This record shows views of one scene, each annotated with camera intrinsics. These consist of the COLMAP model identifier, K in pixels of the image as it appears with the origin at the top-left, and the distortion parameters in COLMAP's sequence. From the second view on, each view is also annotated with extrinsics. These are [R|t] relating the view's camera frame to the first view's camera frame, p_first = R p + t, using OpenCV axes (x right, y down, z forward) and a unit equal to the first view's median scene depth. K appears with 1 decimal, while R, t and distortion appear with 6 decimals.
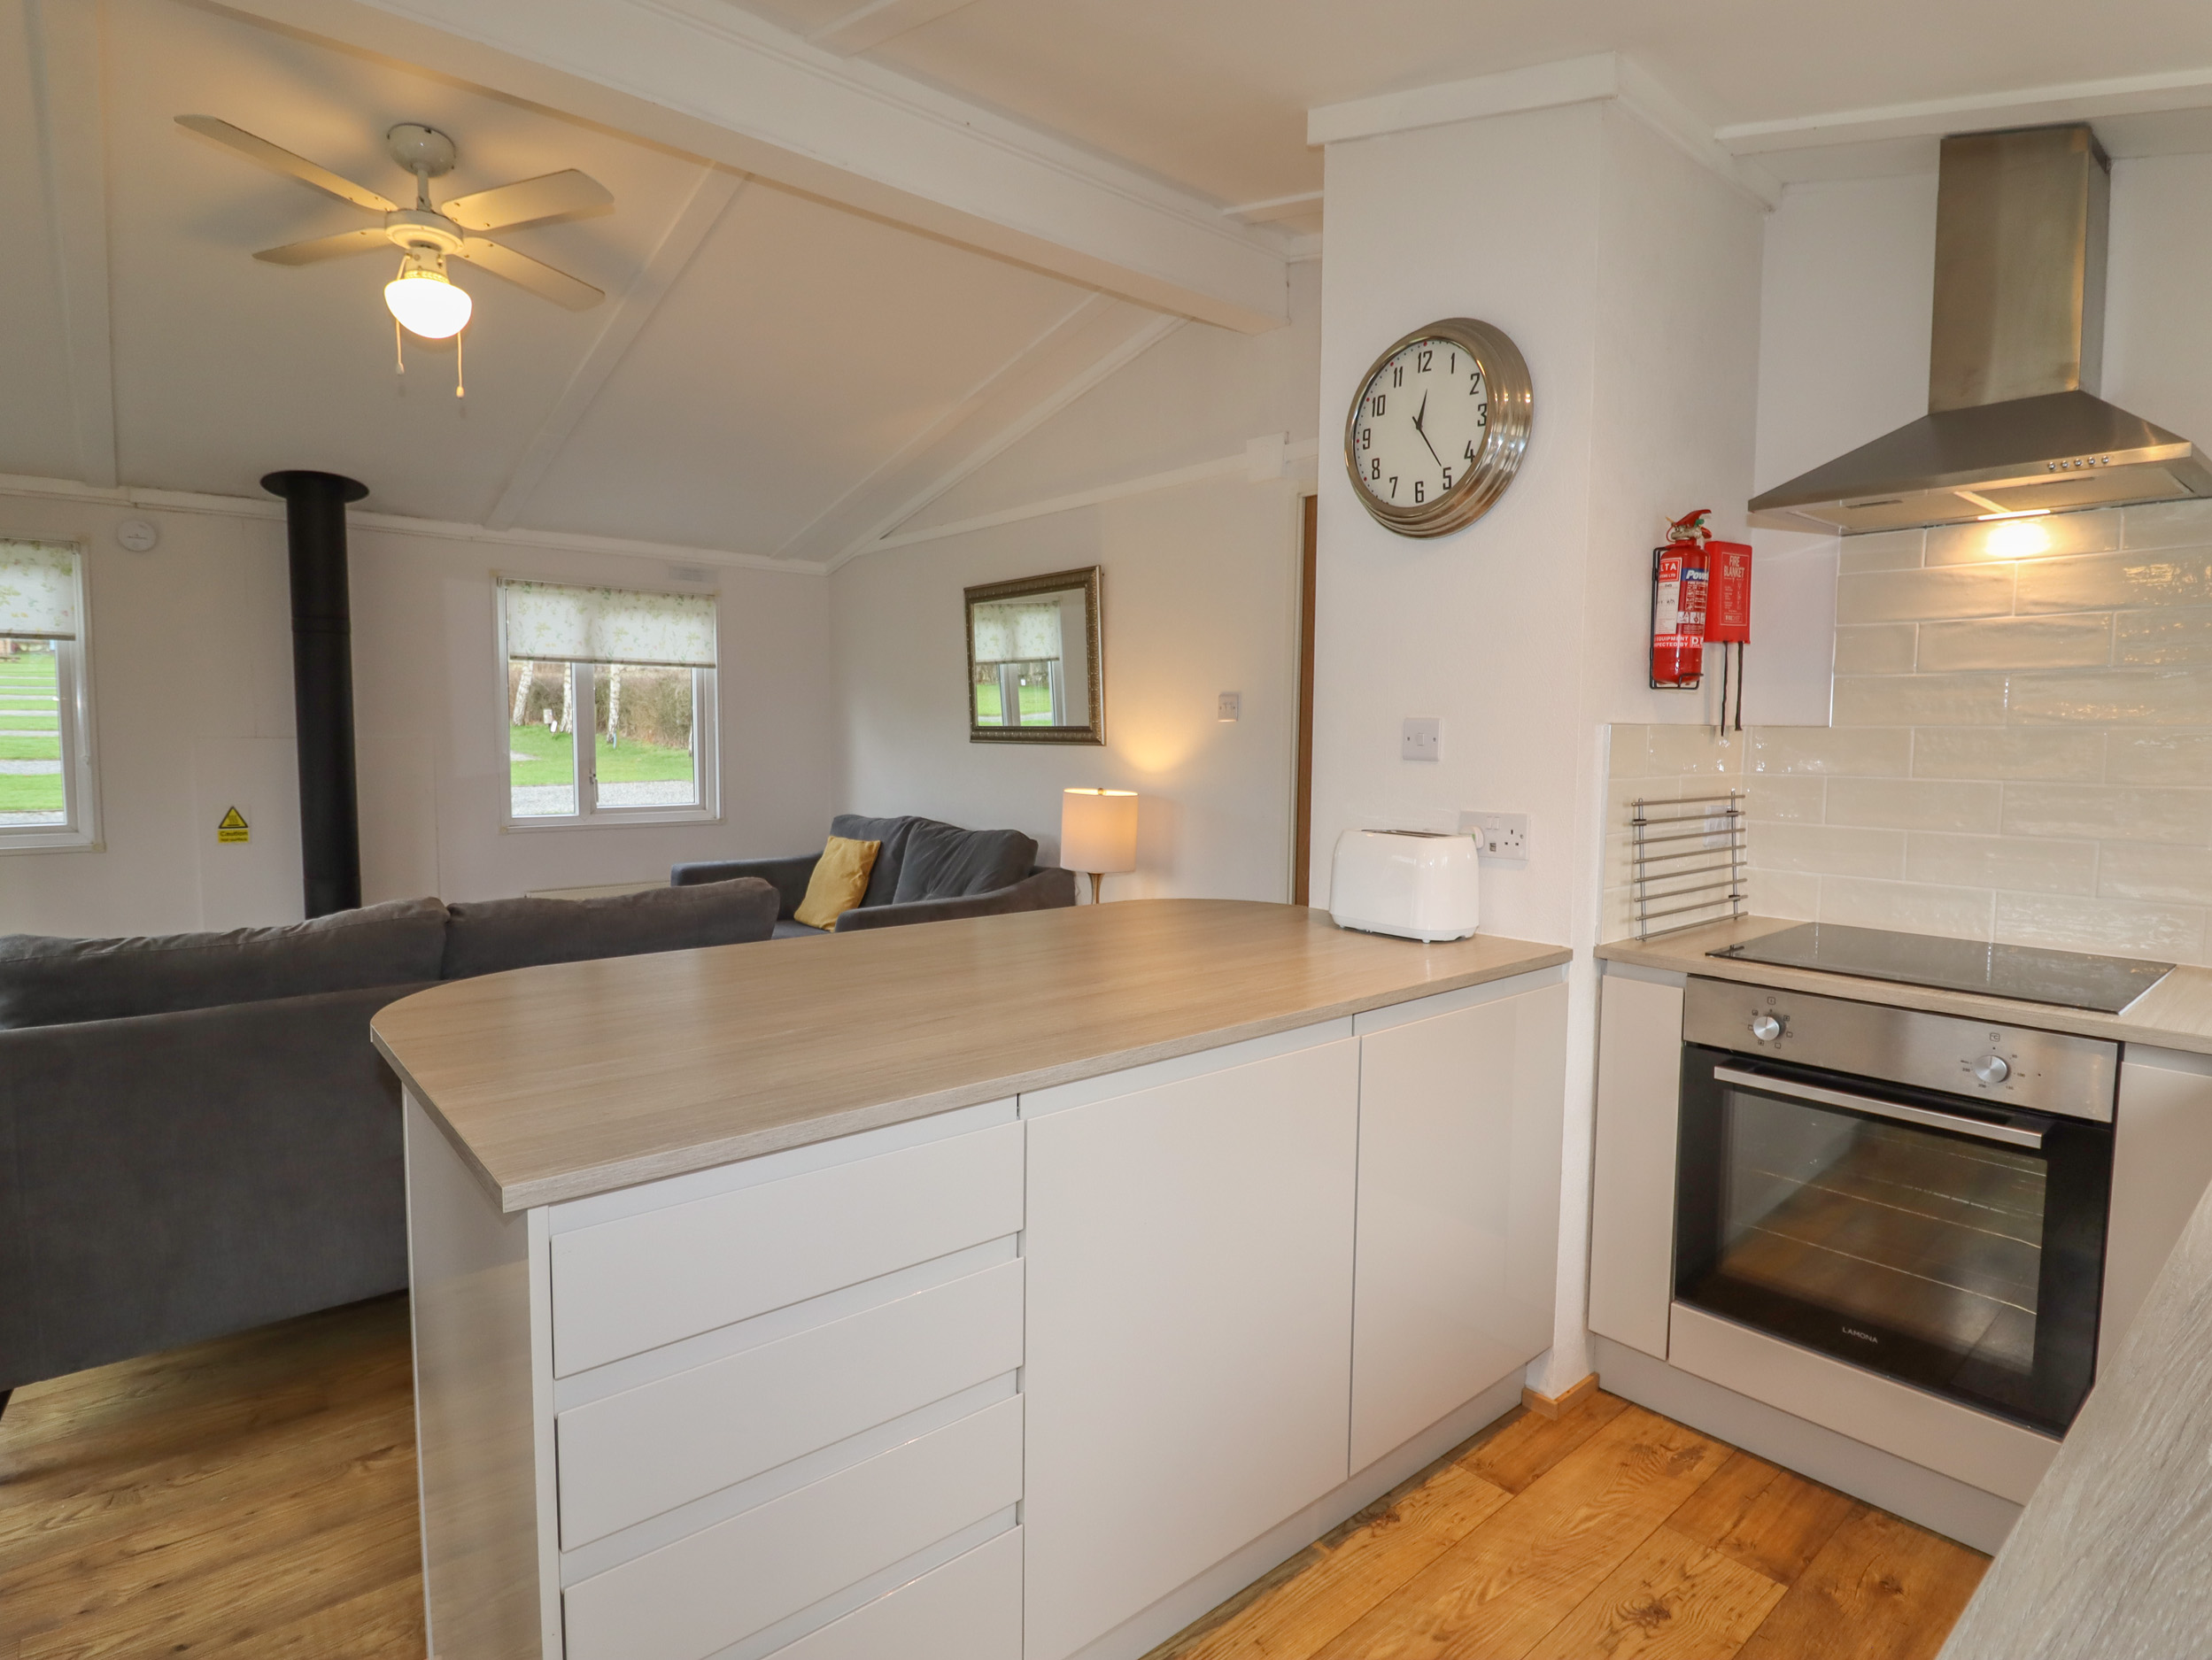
lens RADIAL K [[1165.8, 0, 1138.7], [0, 1165.8, 820.1], [0, 0, 1]] dist [-0.002010, -0.002051]
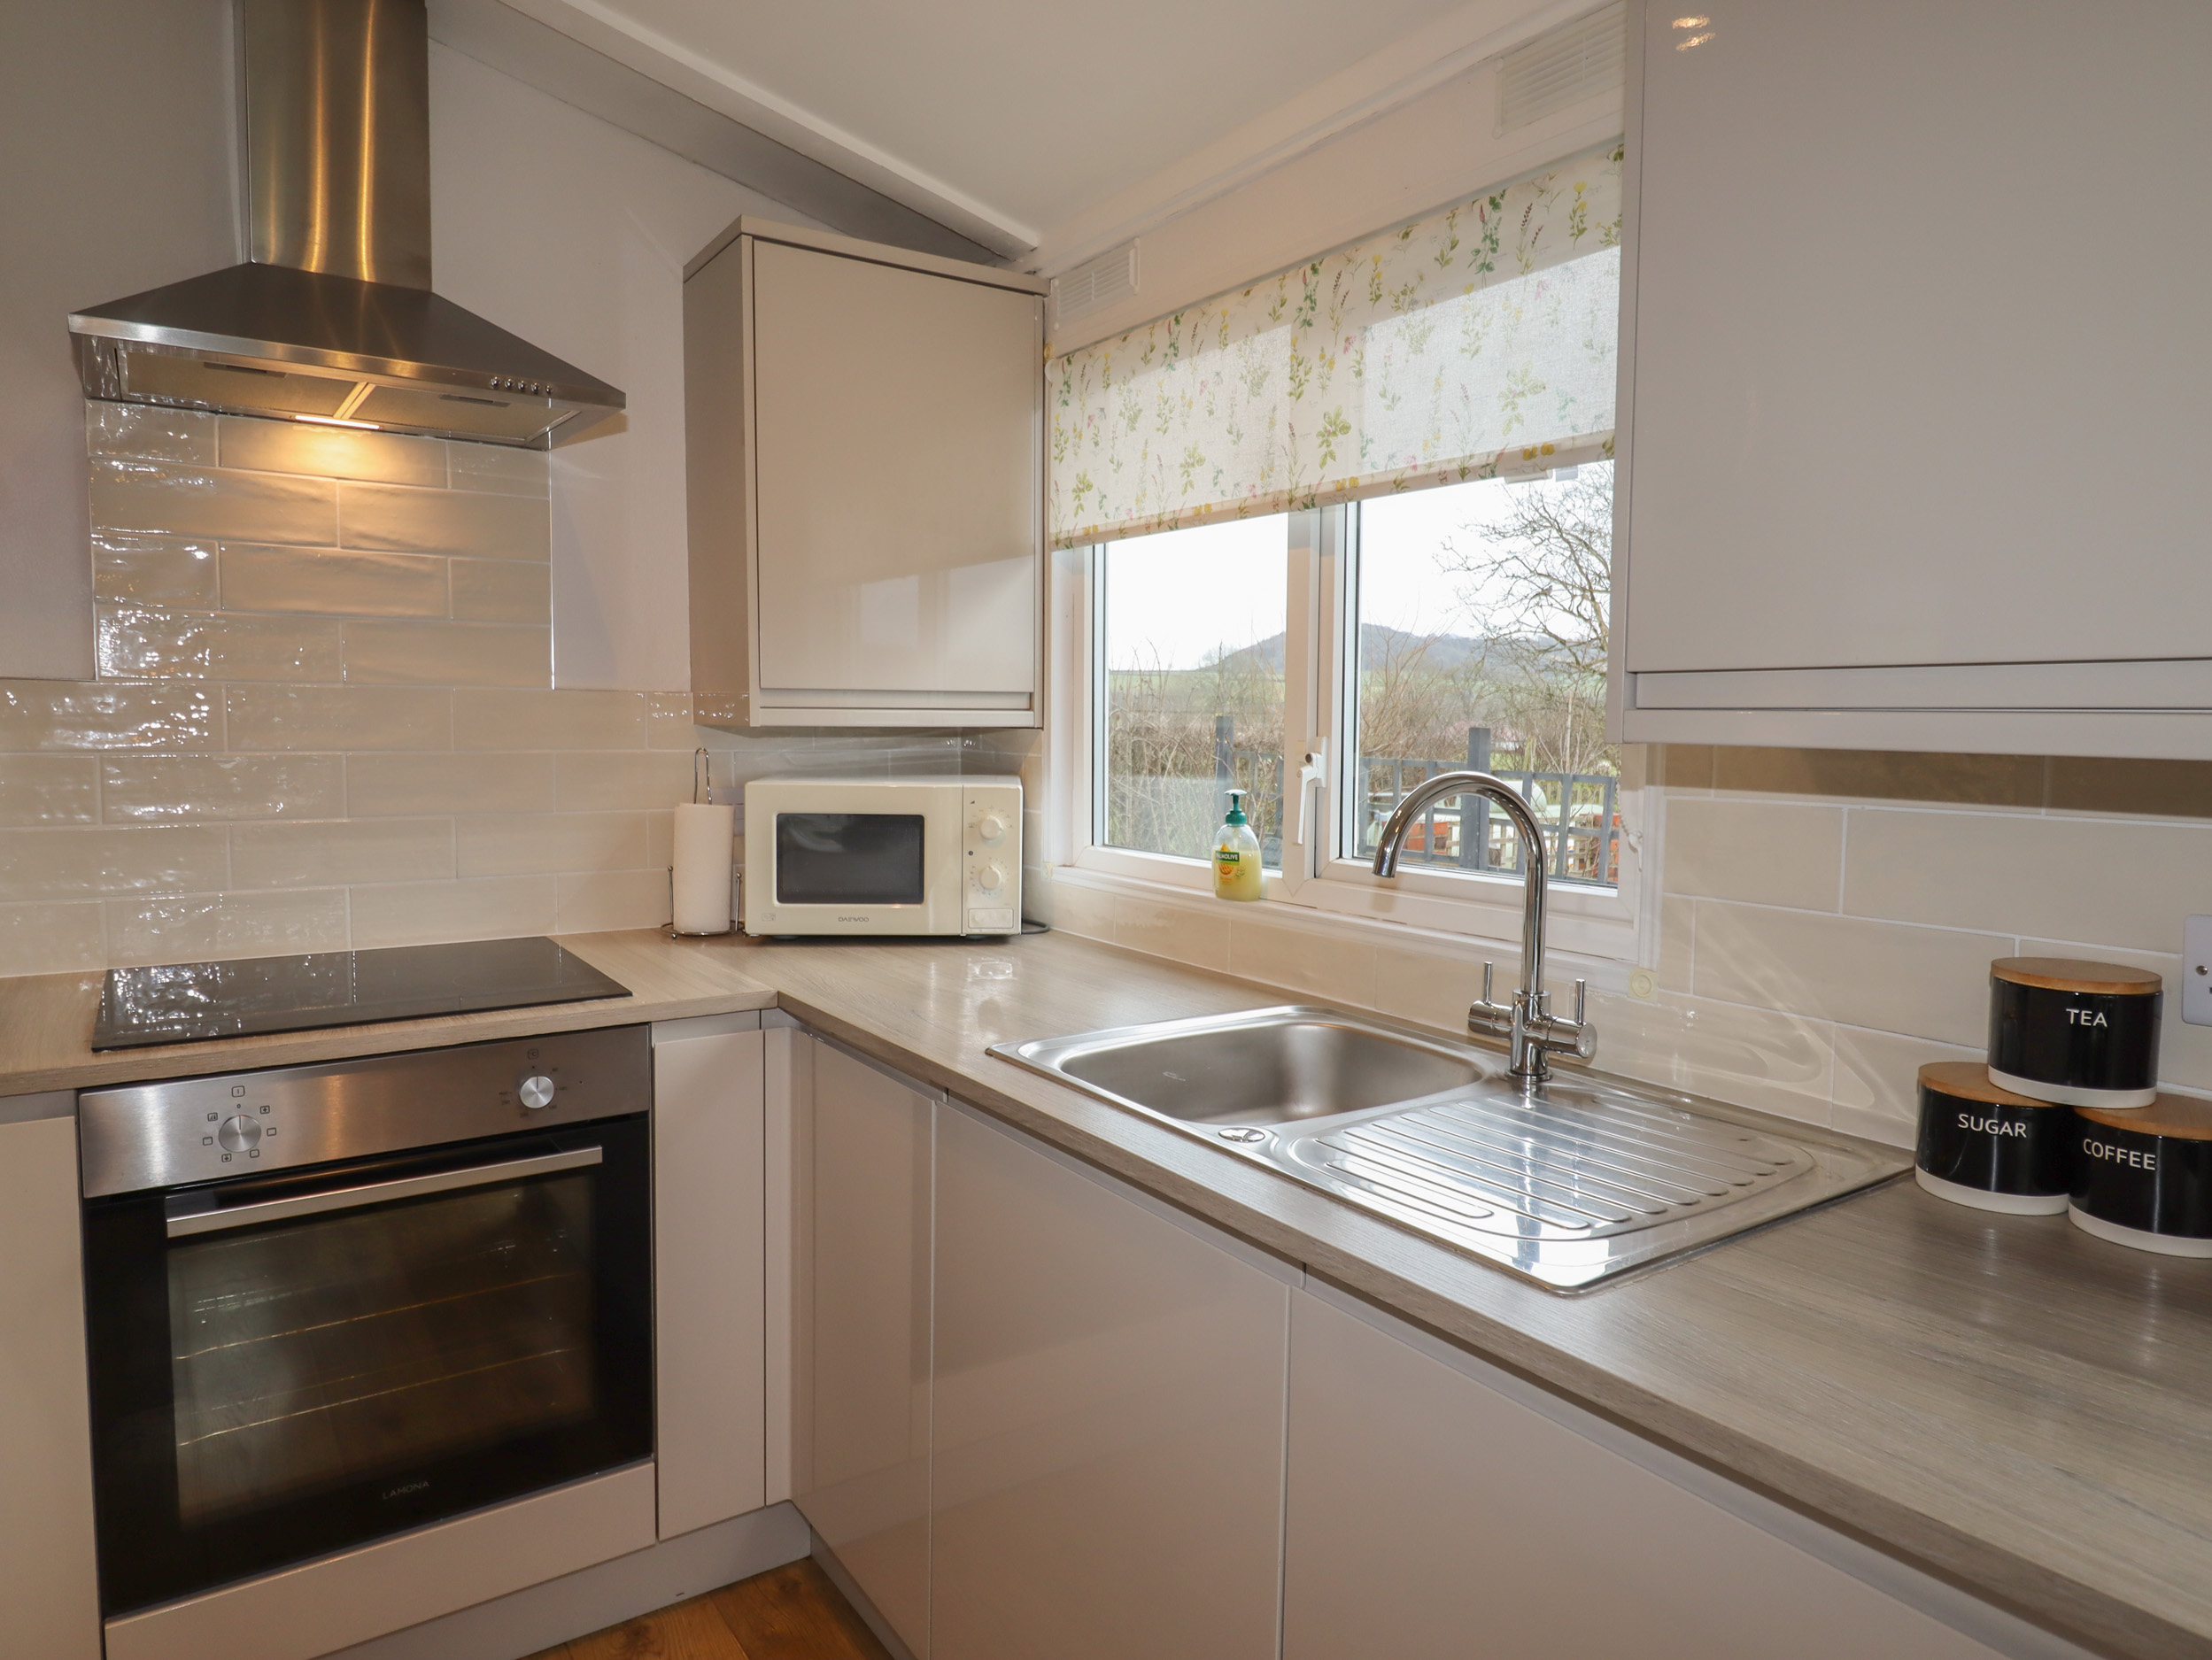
lens RADIAL K [[1381.4, 0, 1109.7], [0, 1381.4, 813.8], [0, 0, 1]] dist [0.004841, -0.000096]
pose [[0.116967, -0.079198, 0.989973, -0.155903], [0.063011, 0.995399, 0.072188, -0.026886], [-0.991135, 0.053935, 0.121419, 0.361566]]
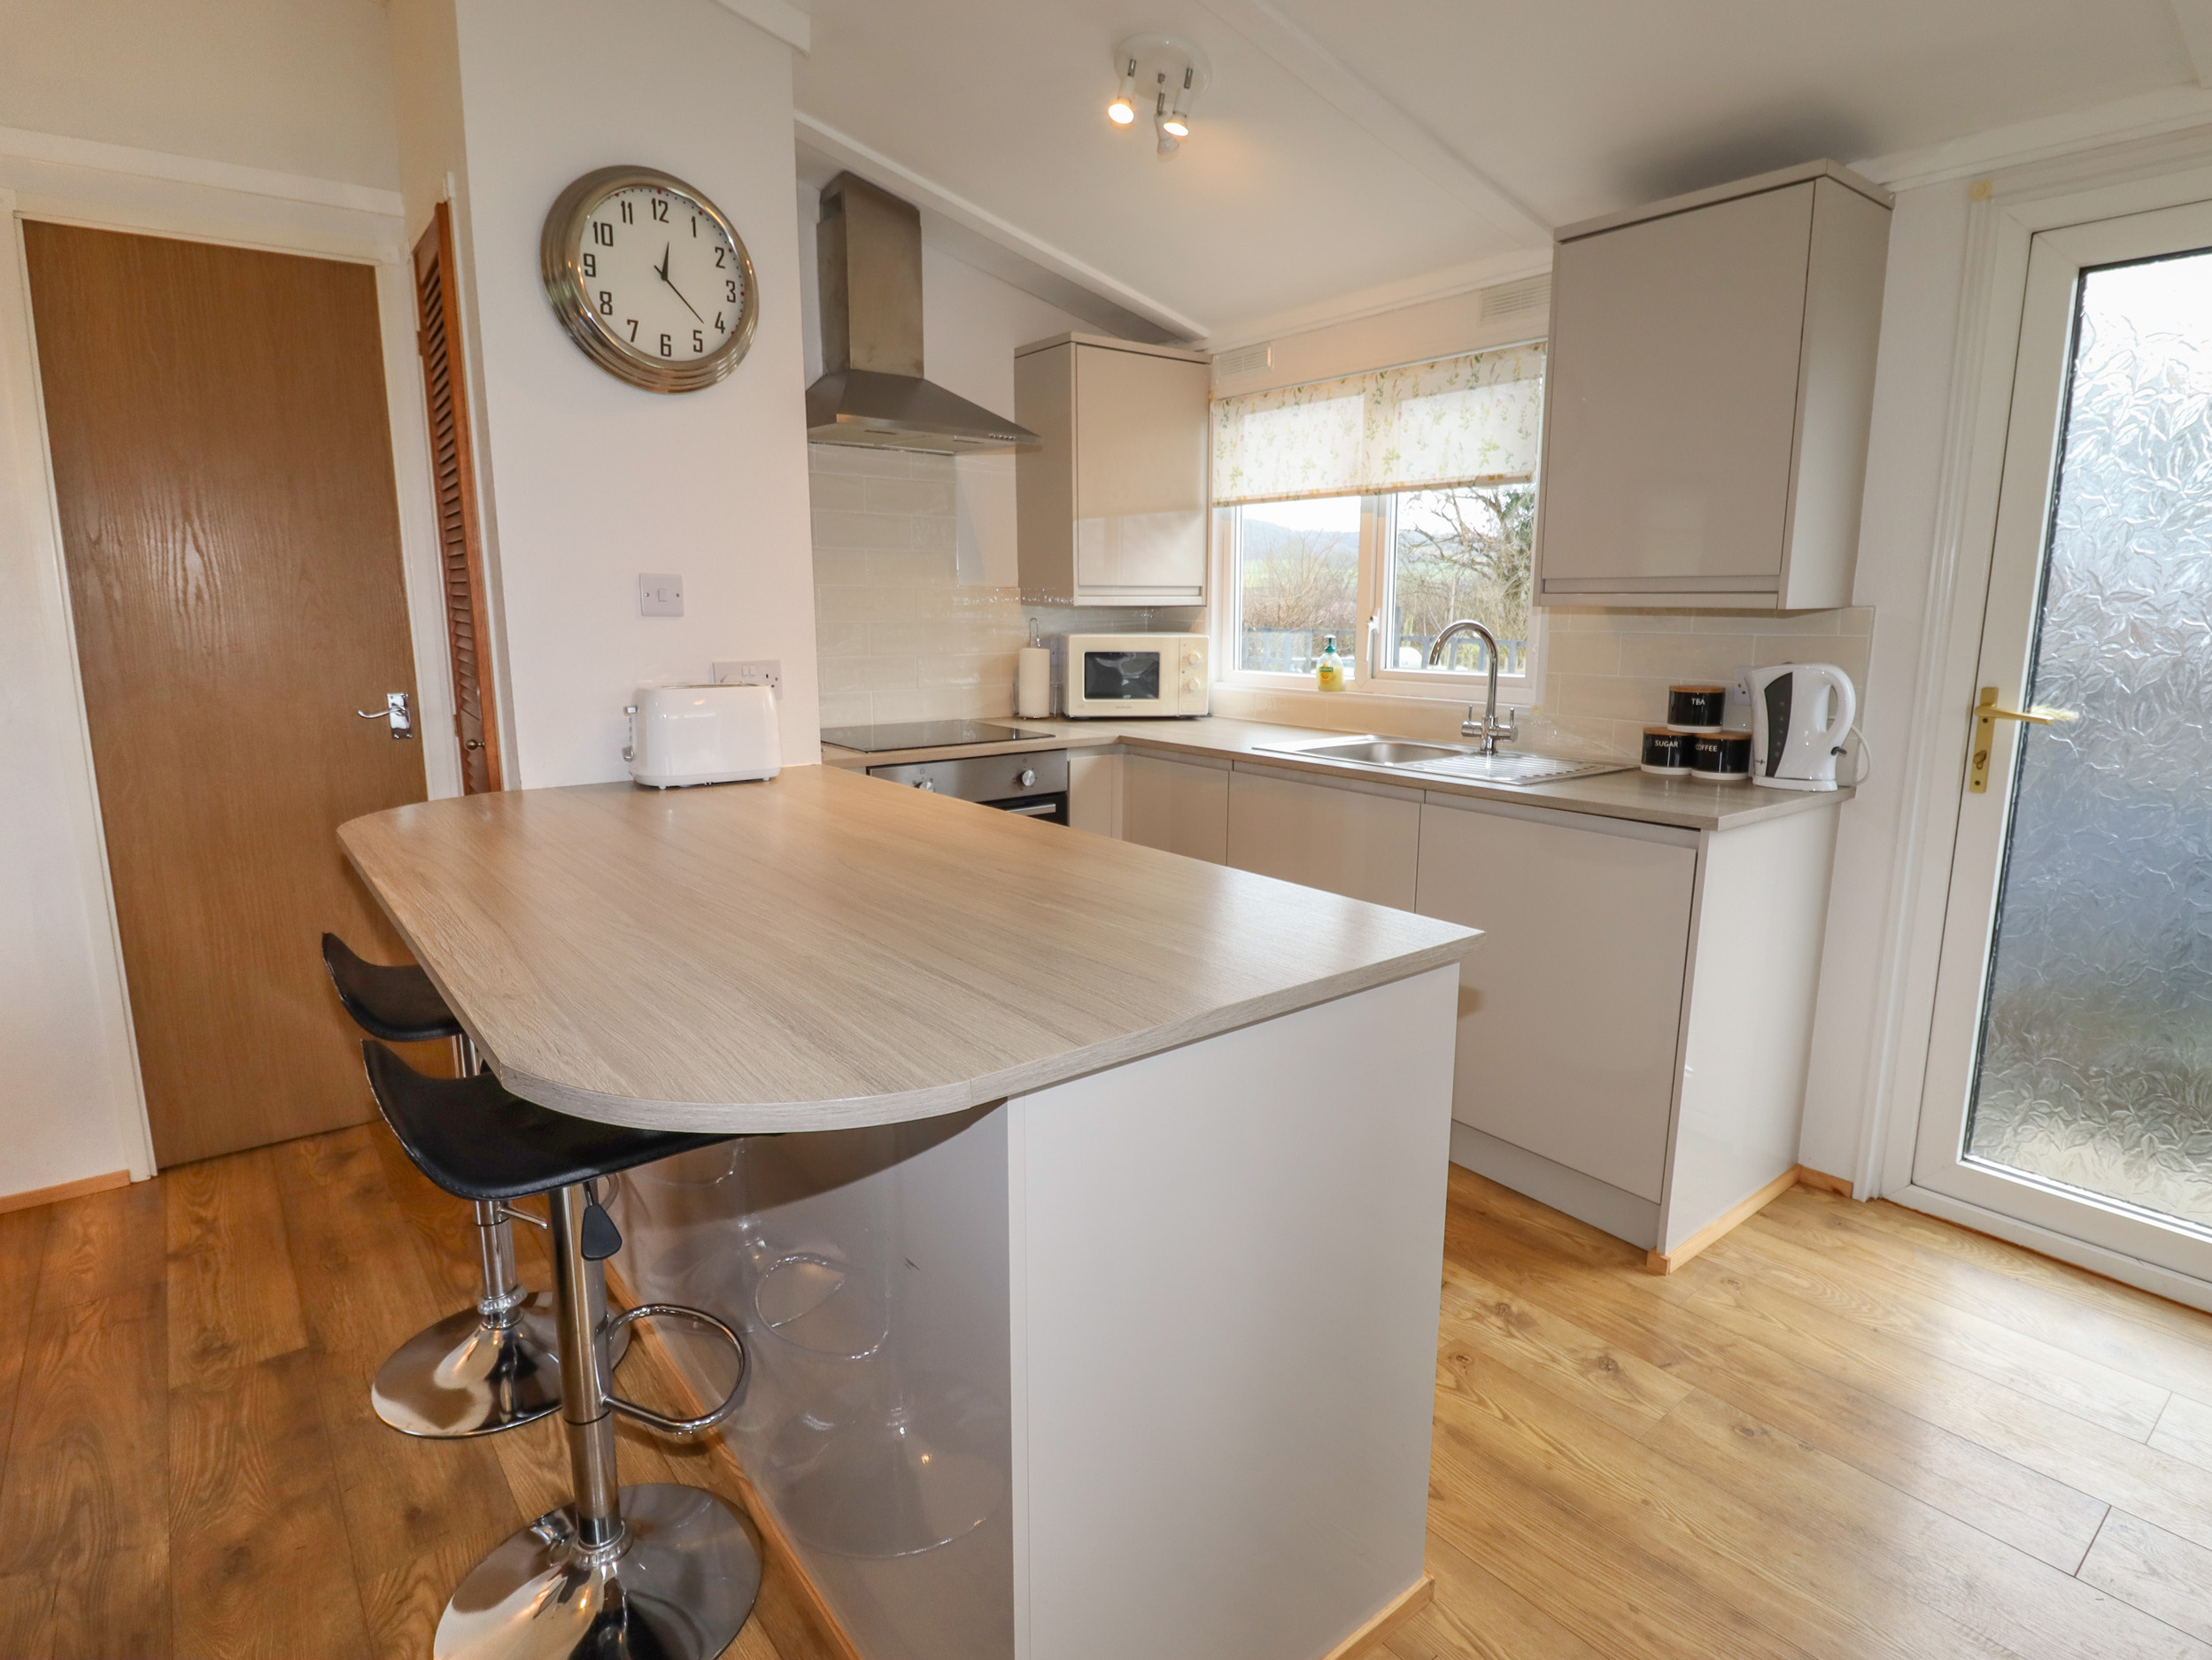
lens RADIAL K [[1203.3, 0, 1112.3], [0, 1203.3, 804.5], [0, 0, 1]] dist [0.020624, -0.000479]
pose [[0.043406, -0.176004, 0.983432, -0.880954], [0.070342, 0.982455, 0.172725, -0.047856], [-0.996578, 0.061679, 0.055025, 0.611557]]
